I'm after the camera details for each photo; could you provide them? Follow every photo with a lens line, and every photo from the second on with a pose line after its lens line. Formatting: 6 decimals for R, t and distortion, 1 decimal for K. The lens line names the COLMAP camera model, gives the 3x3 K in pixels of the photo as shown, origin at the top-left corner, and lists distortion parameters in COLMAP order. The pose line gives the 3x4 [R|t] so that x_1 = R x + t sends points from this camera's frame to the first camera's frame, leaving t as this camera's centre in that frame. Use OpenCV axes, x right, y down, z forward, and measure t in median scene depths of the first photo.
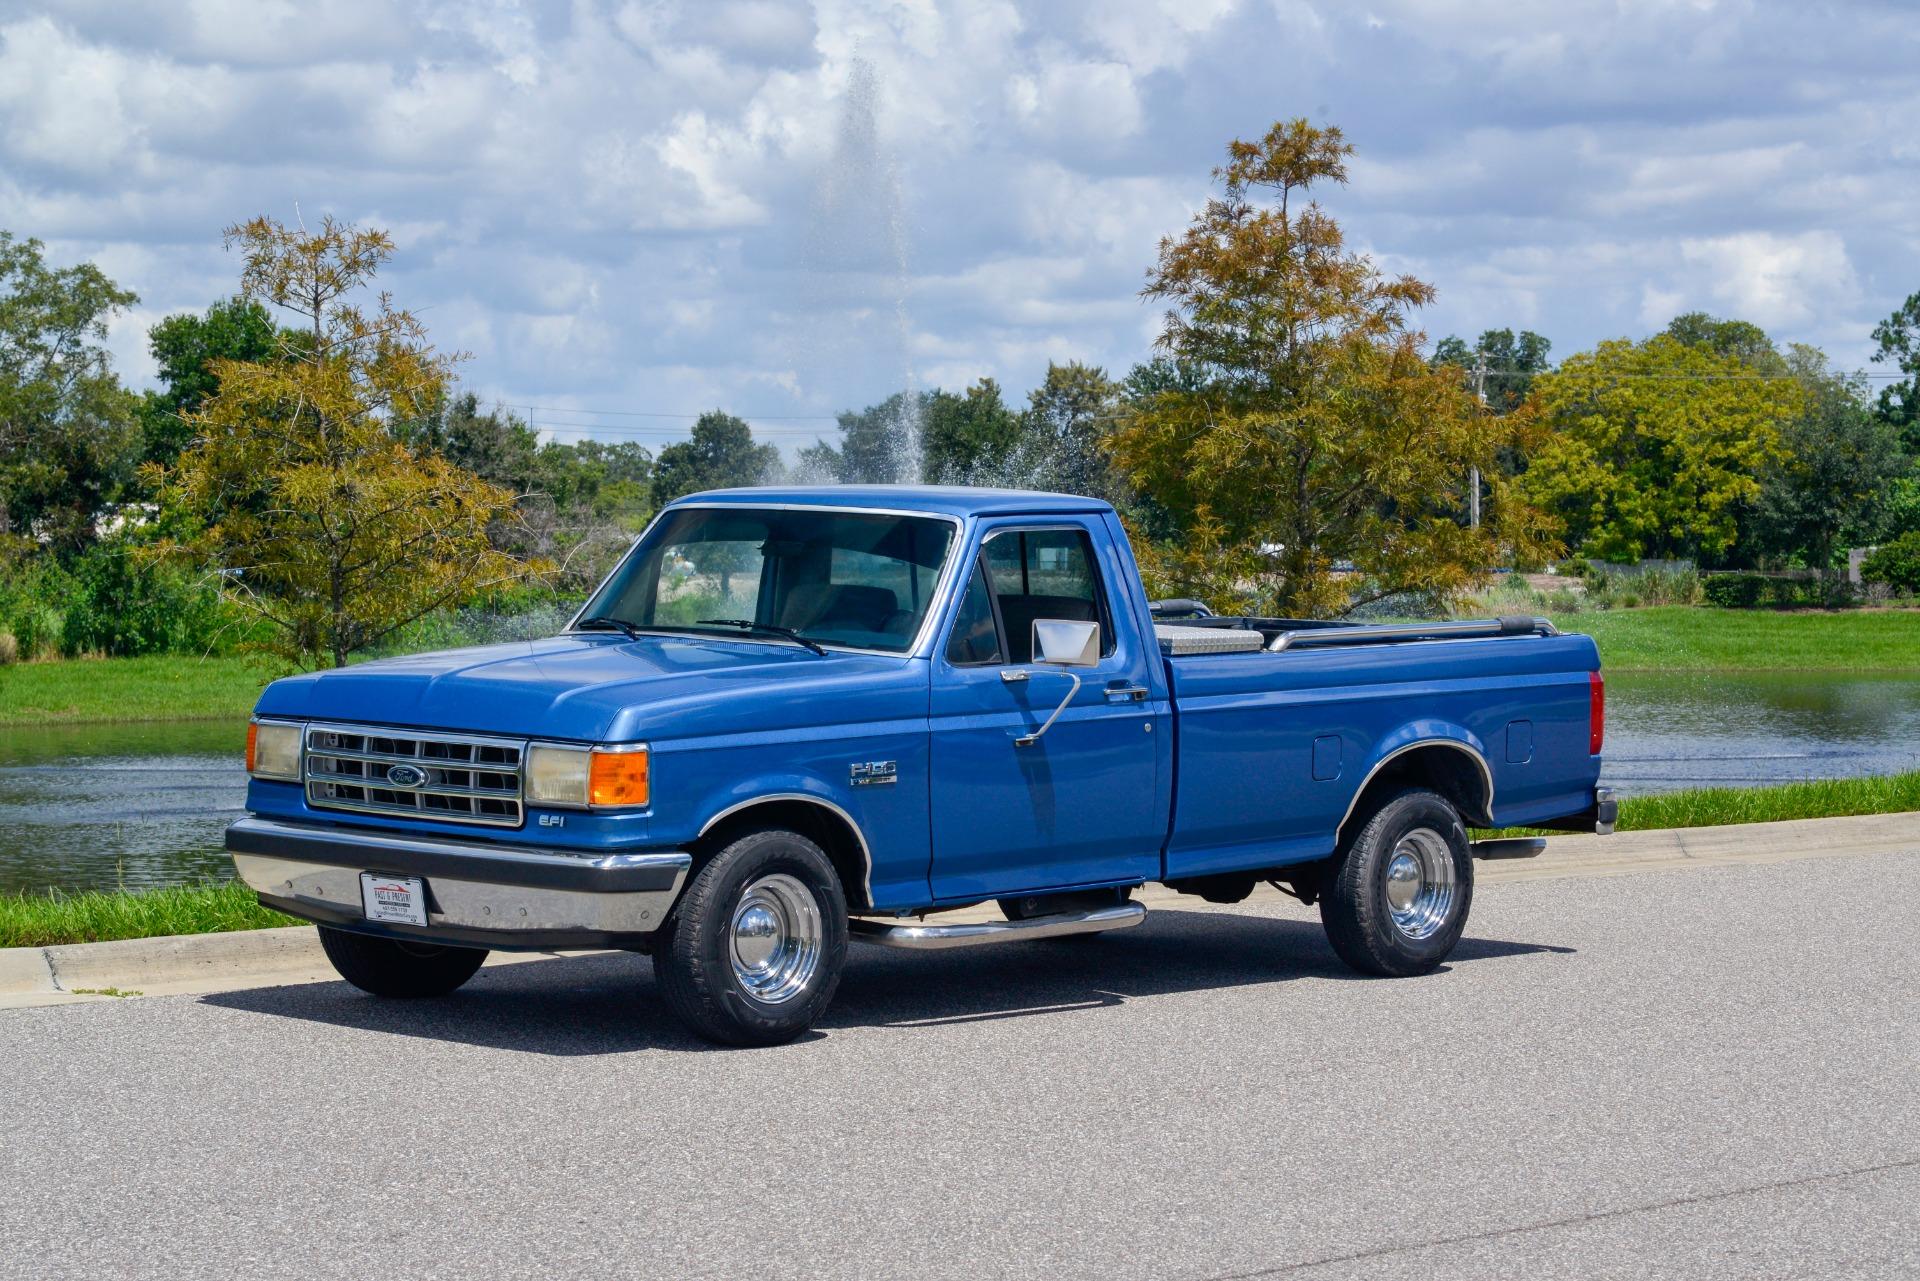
lens RADIAL K [[4552.6, 0, 955.5], [0, 4552.6, 645.9], [0, 0, 1]] dist [0.044231, 0.525699]
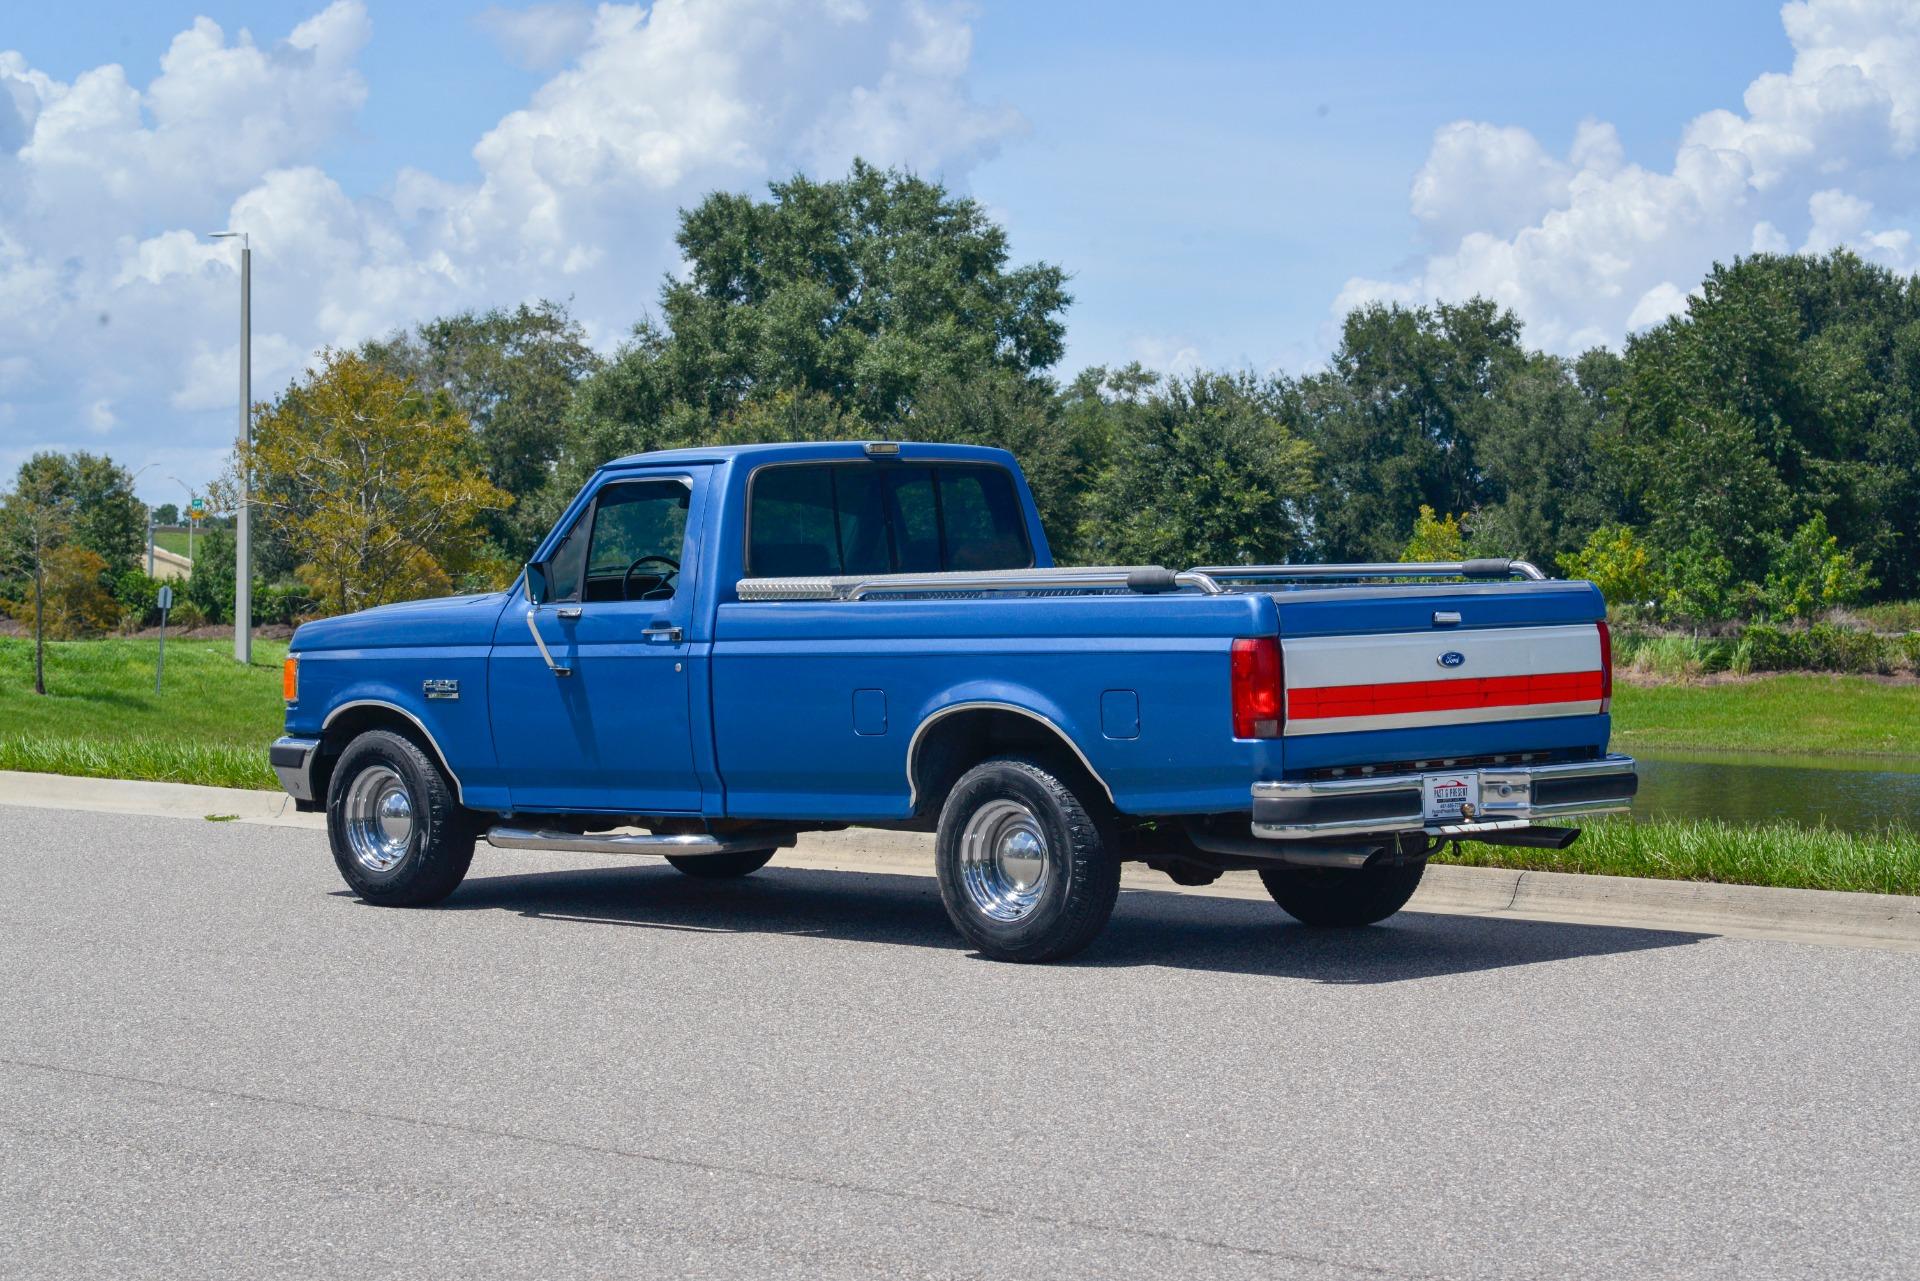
lens RADIAL K [[4547.7, 0, 965.2], [0, 4547.7, 640.4], [0, 0, 1]] dist [0.091204, -0.203282]
pose [[-0.014207, 0.013569, -0.999807, 0.969338], [-0.026964, 0.999539, 0.013948, -0.004184], [0.999535, 0.027157, -0.013835, 0.960433]]
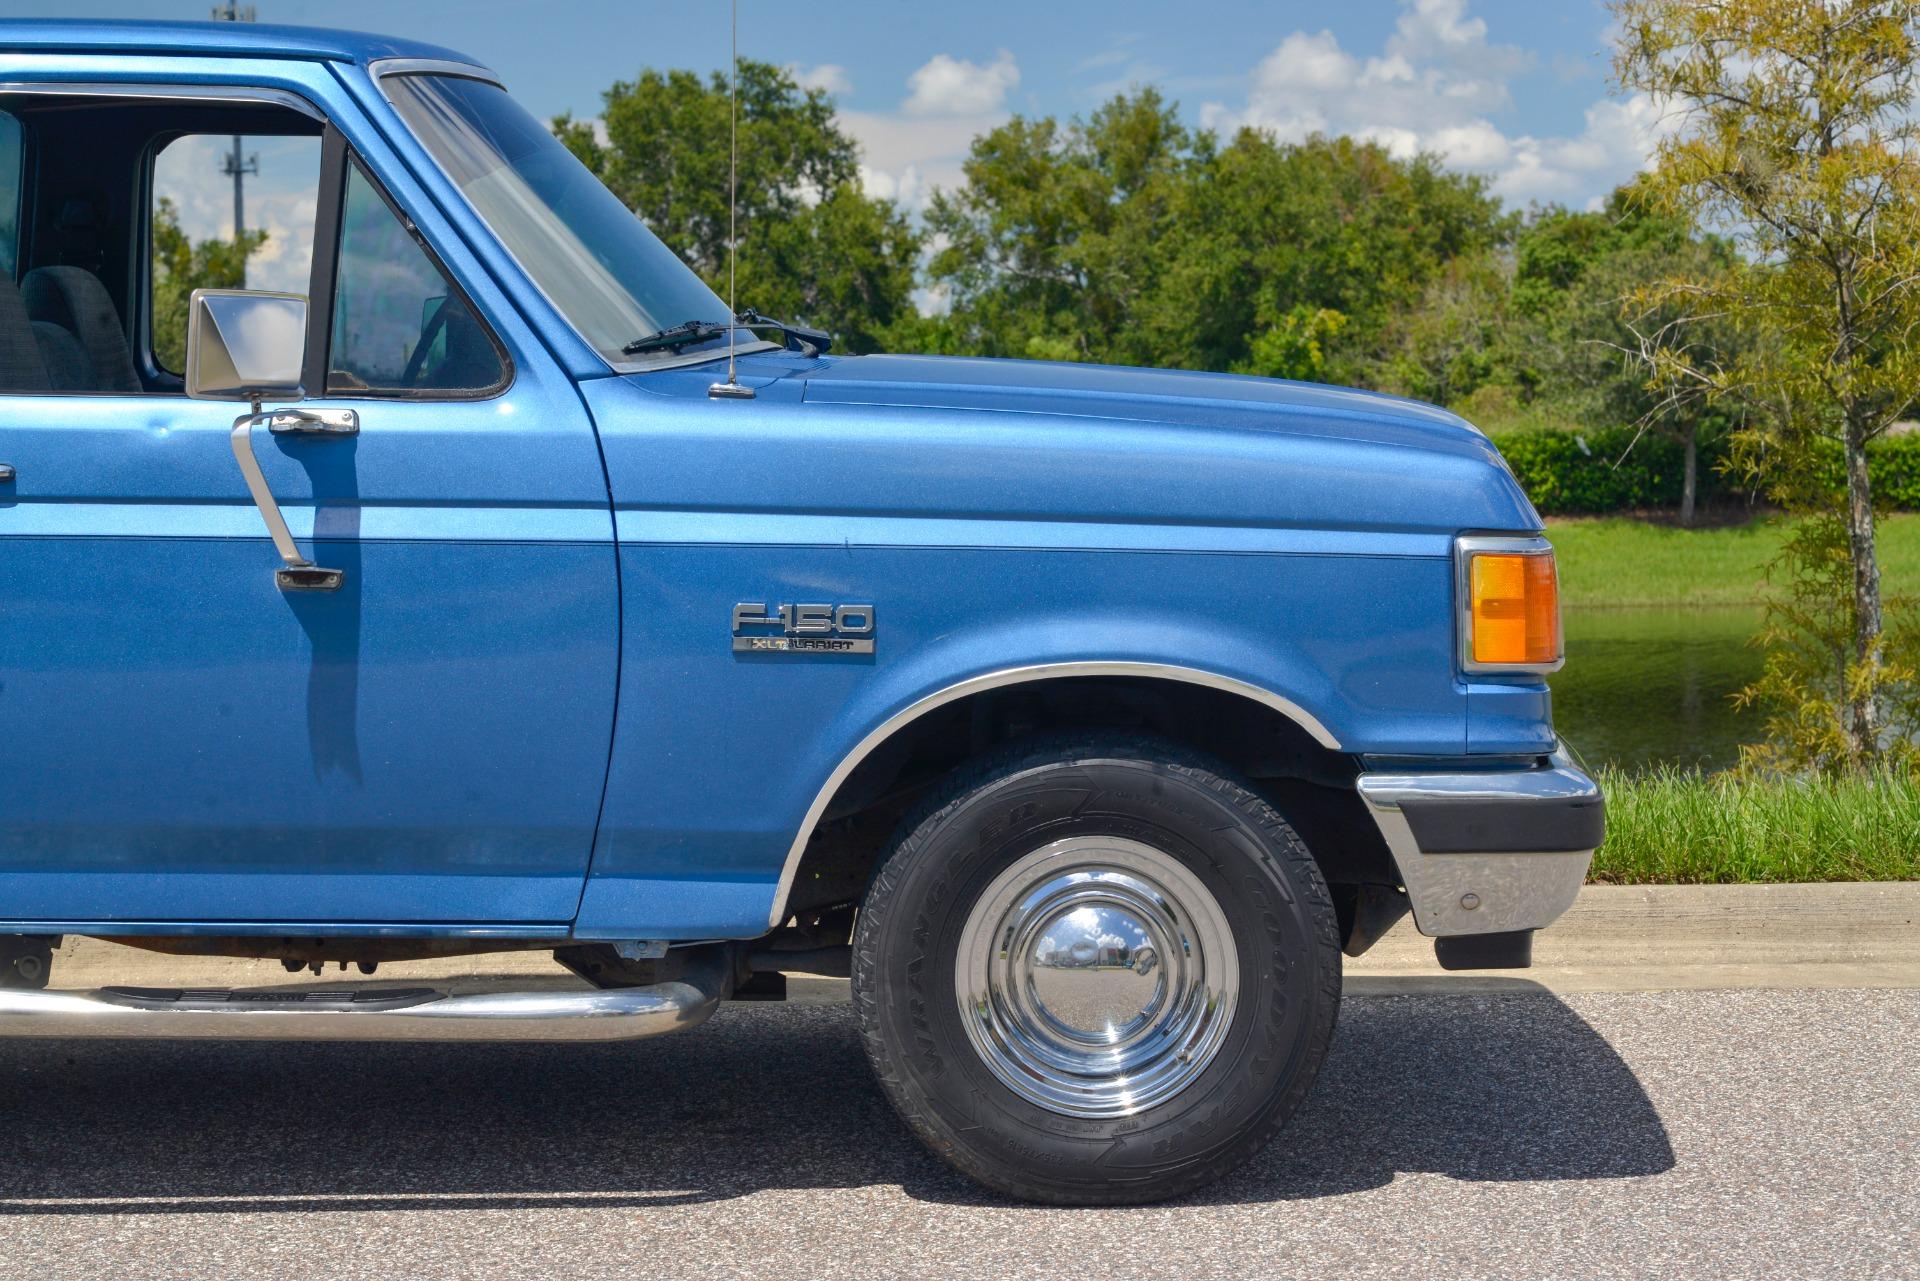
lens RADIAL K [[4552.6, 0, 955.5], [0, 4552.6, 645.9], [0, 0, 1]] dist [0.044231, 0.525699]
pose [[0.691605, 0.024024, -0.721876, 0.337908], [0.002630, 0.999356, 0.035778, 0.009176], [0.722271, -0.026643, 0.691097, 0.686725]]
